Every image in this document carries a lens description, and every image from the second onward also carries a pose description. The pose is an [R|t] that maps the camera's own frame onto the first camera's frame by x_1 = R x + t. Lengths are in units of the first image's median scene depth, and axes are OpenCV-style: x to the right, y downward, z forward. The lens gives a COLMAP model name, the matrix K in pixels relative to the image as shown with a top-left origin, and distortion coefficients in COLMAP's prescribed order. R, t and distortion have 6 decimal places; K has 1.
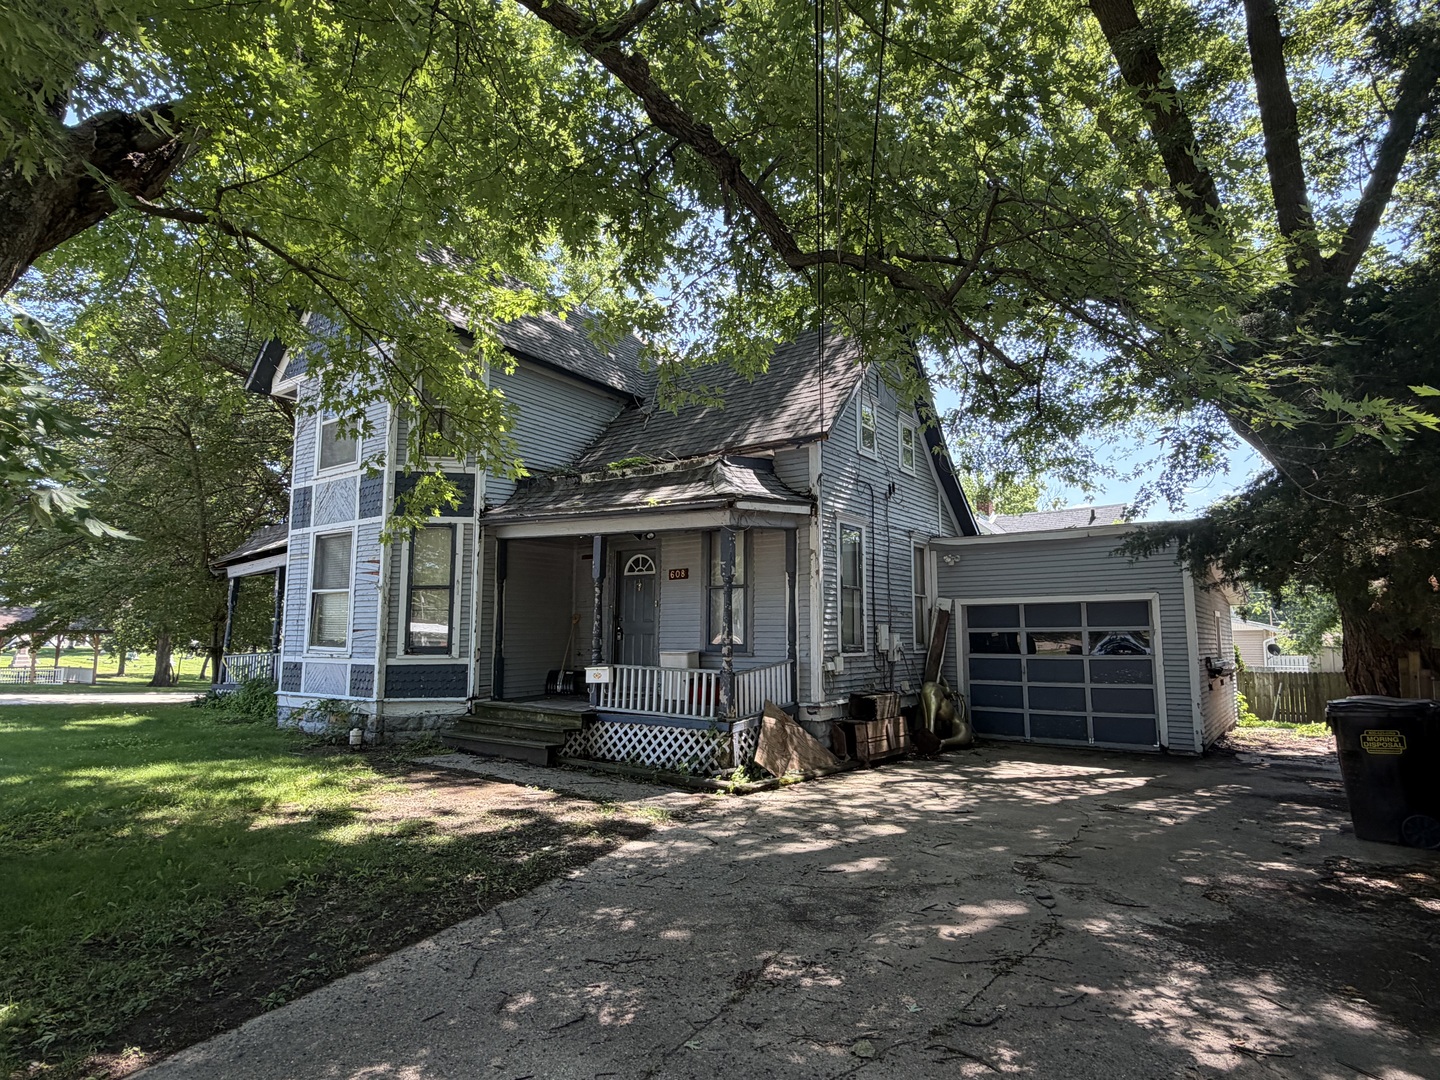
lens RADIAL K [[807.2, 0, 720.0], [0, 807.2, 540.0], [0, 0, 1]] dist [0.001863, 0.000150]
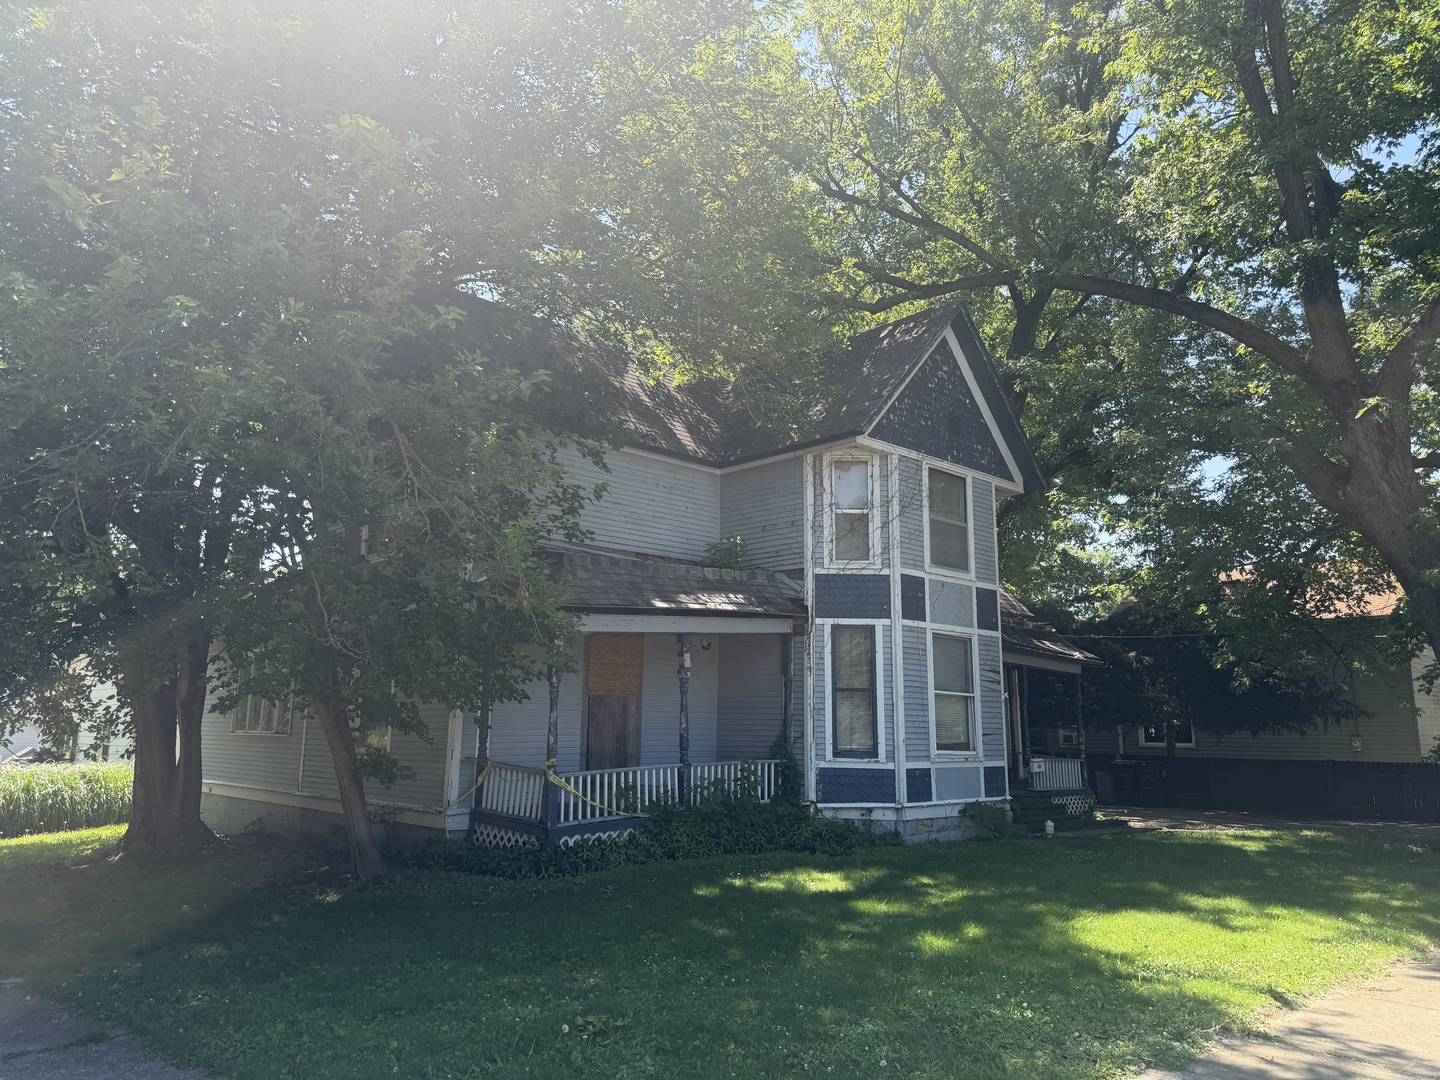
lens RADIAL K [[982.2, 0, 720.0], [0, 982.2, 540.0], [0, 0, 1]] dist [0.134128, -0.218090]
pose [[0.189558, 0.180950, 0.965052, -2.151307], [-0.132004, 0.978645, -0.157570, 0.132849], [-0.972956, -0.097522, 0.209396, 1.274861]]
